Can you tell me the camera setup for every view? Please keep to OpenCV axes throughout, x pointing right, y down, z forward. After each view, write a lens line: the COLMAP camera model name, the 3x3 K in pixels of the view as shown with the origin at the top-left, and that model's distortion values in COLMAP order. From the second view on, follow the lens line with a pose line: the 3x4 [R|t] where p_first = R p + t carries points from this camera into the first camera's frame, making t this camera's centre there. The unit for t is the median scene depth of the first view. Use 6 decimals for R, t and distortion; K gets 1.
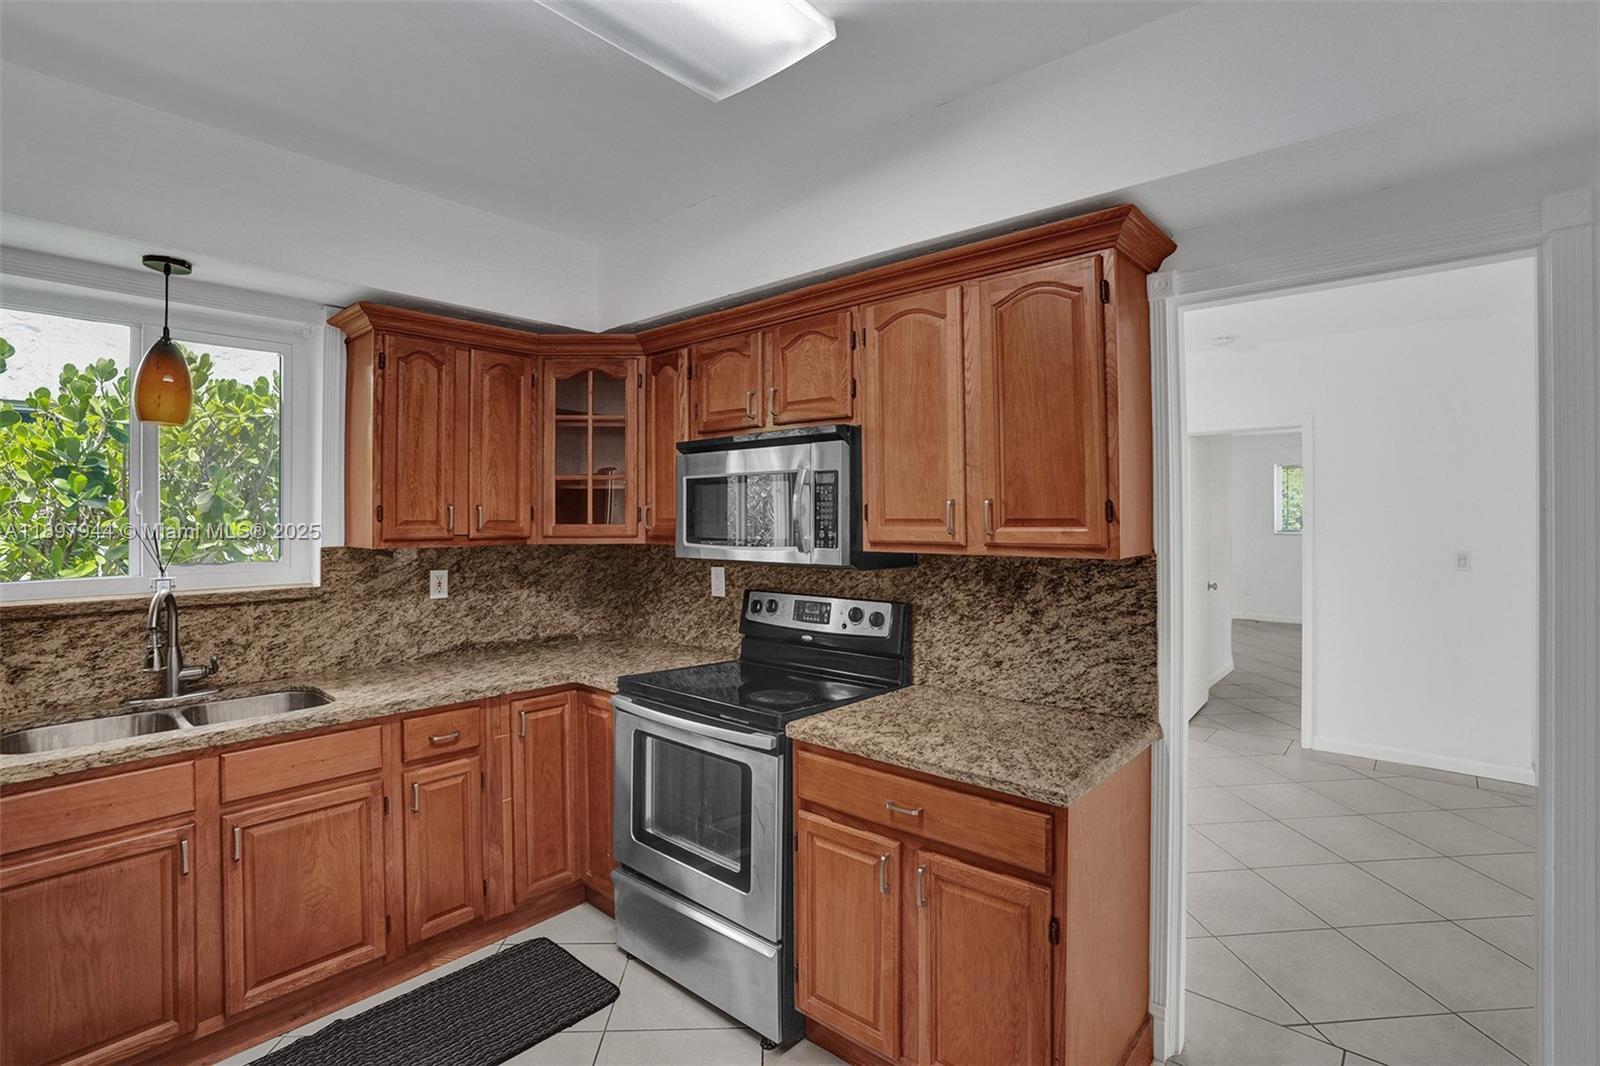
lens RADIAL K [[747.2, 0, 807.0], [0, 747.2, 514.1], [0, 0, 1]] dist [-0.071373, 0.025933]
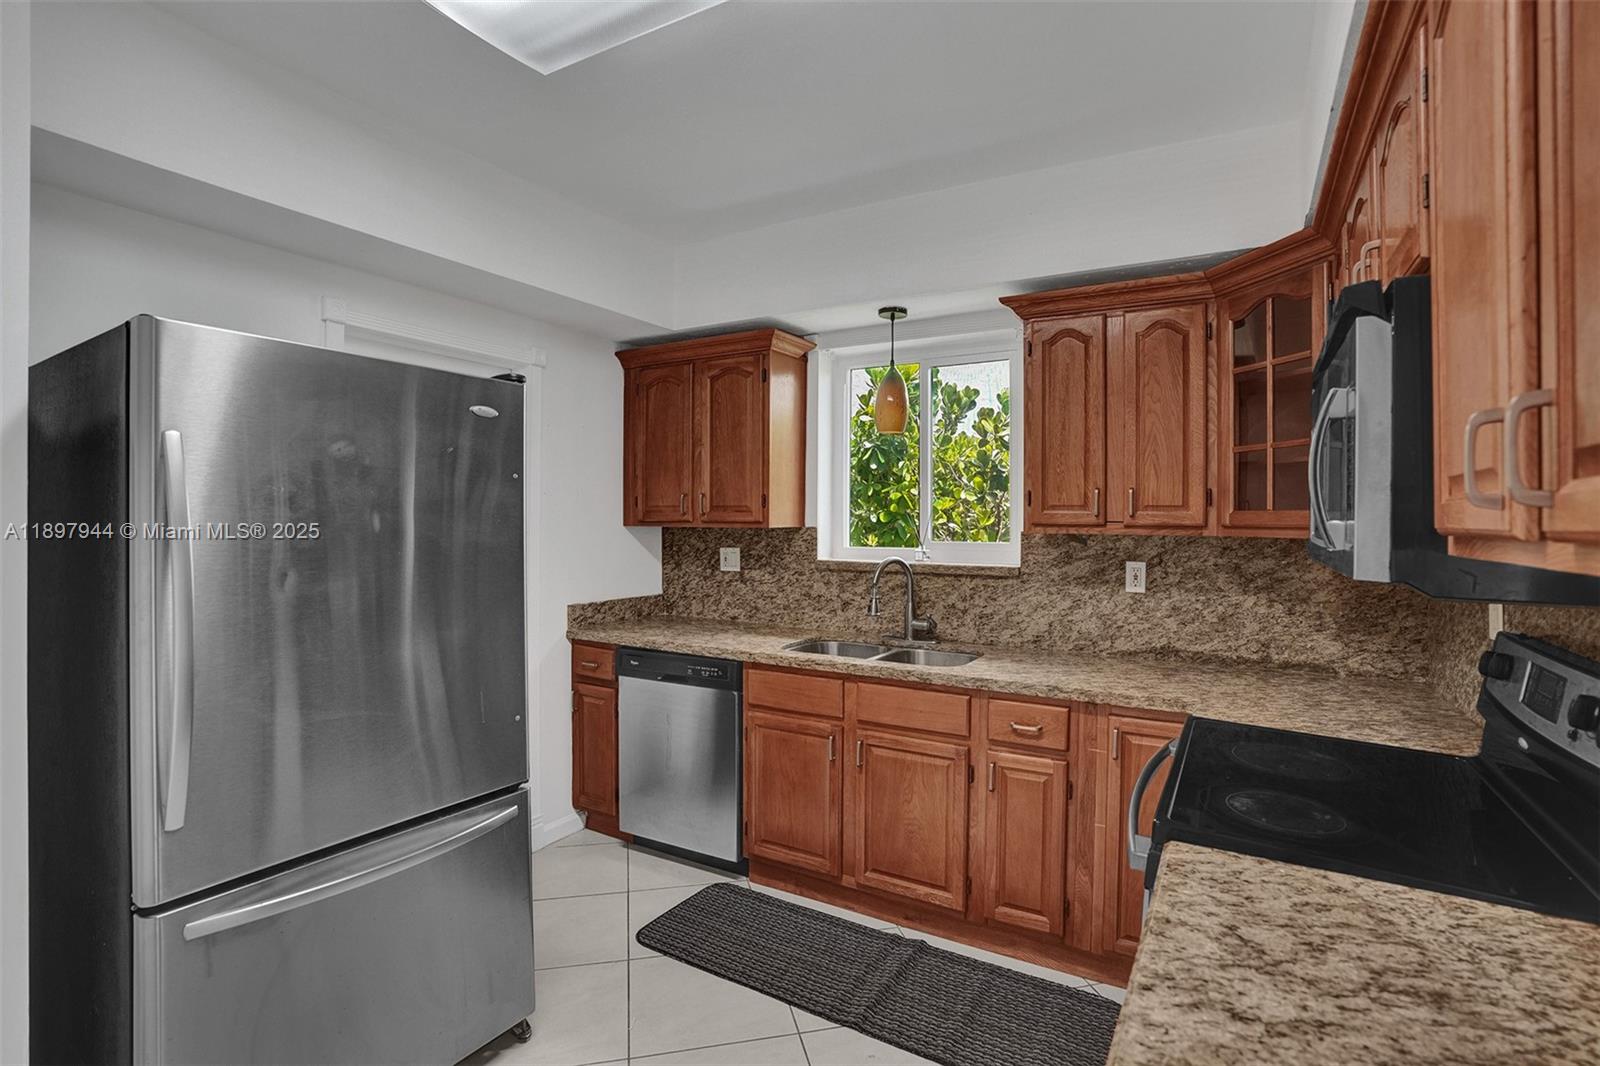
lens RADIAL K [[747.2, 0, 807.0], [0, 747.2, 521.8], [0, 0, 1]] dist [-0.071373, 0.025933]
pose [[0.189723, 0.007027, -0.981813, 0.388945], [-0.005253, 0.999967, 0.006141, 0.028066], [0.981824, 0.003992, 0.189753, 0.513734]]
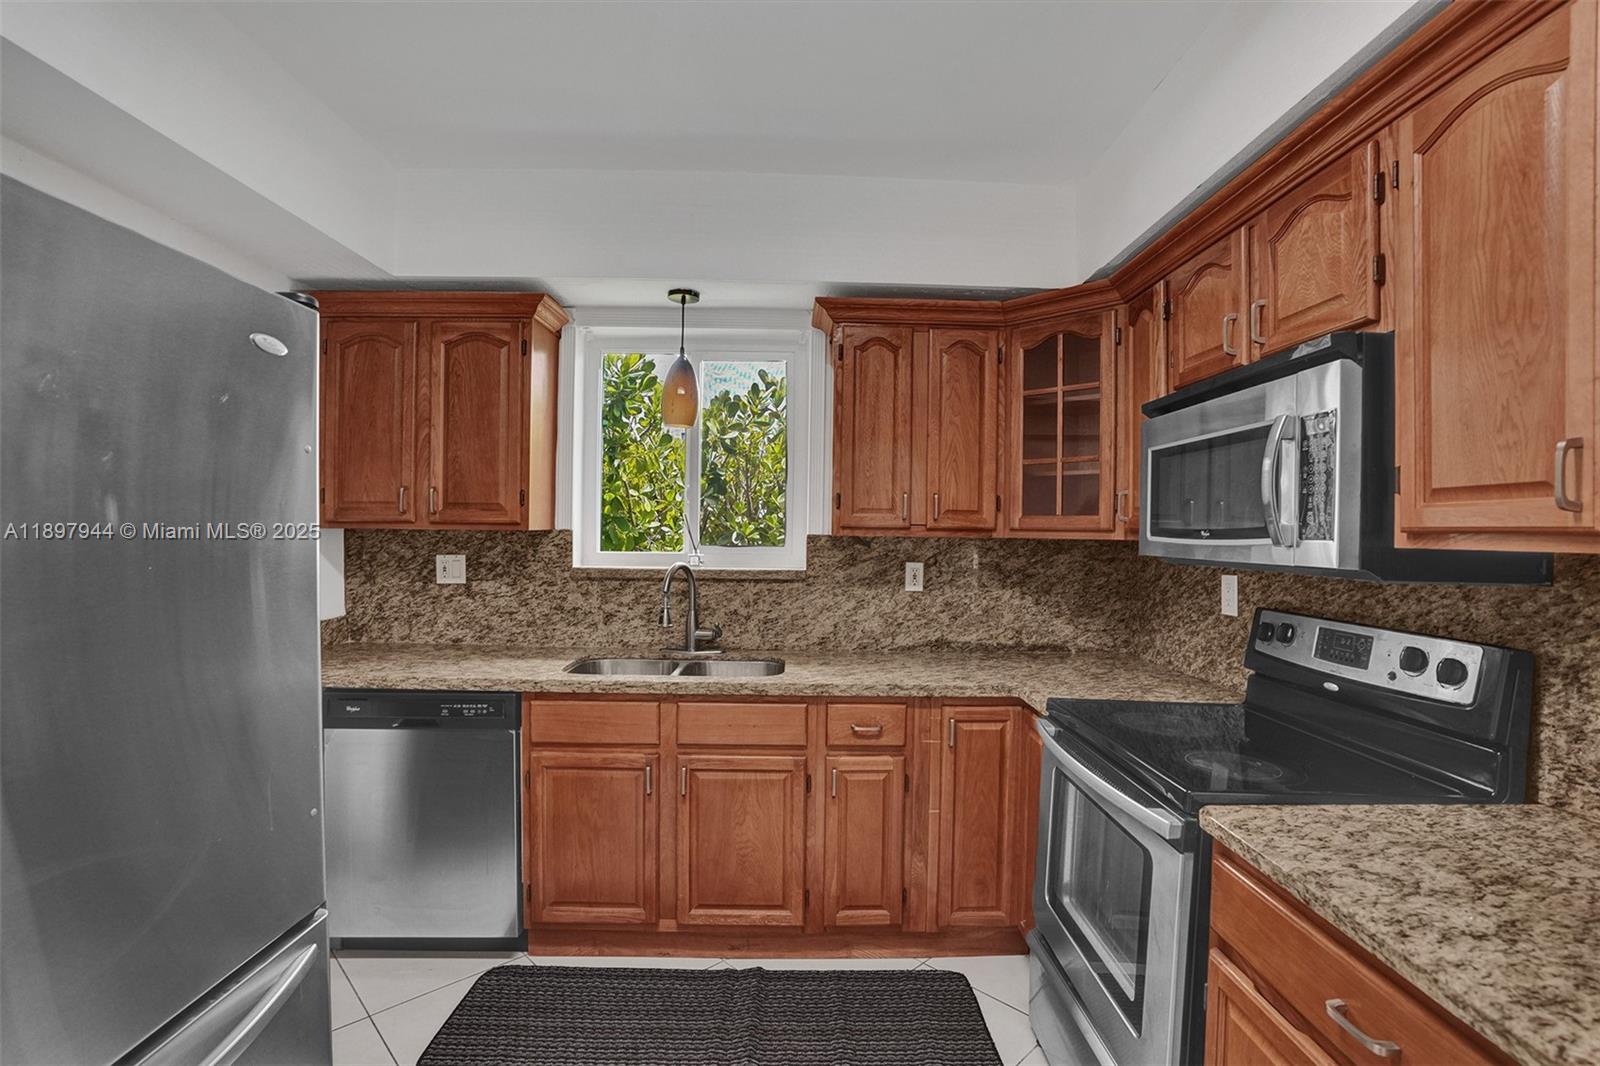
lens RADIAL K [[747.2, 0, 806.3], [0, 747.2, 535.8], [0, 0, 1]] dist [-0.071373, 0.025933]
pose [[0.672264, 0.017678, -0.740101, 0.169267], [-0.012495, 0.999843, 0.012533, 0.036462], [0.740206, 0.000822, 0.672379, 0.268769]]
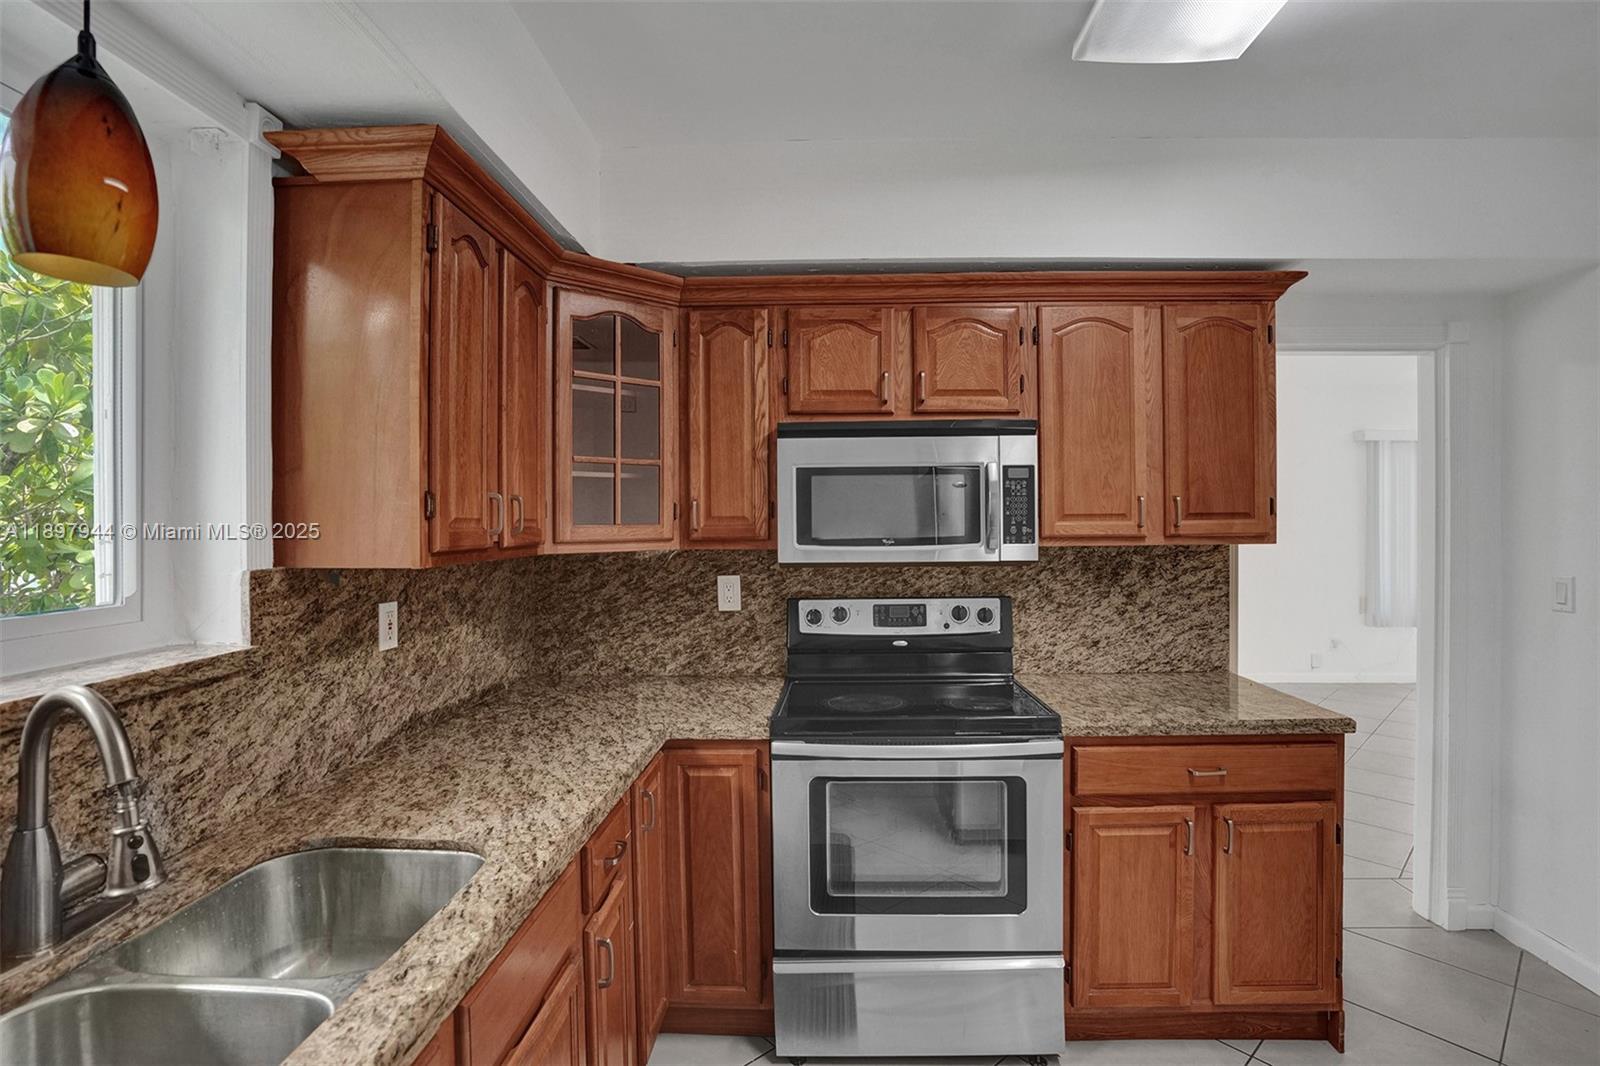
lens RADIAL K [[747.2, 0, 809.3], [0, 747.2, 524.9], [0, 0, 1]] dist [-0.071373, 0.025933]
pose [[0.775151, -0.007170, 0.631735, -0.740062], [0.003509, 0.999969, 0.007043, 0.011526], [-0.631766, -0.003243, 0.775152, 0.382217]]
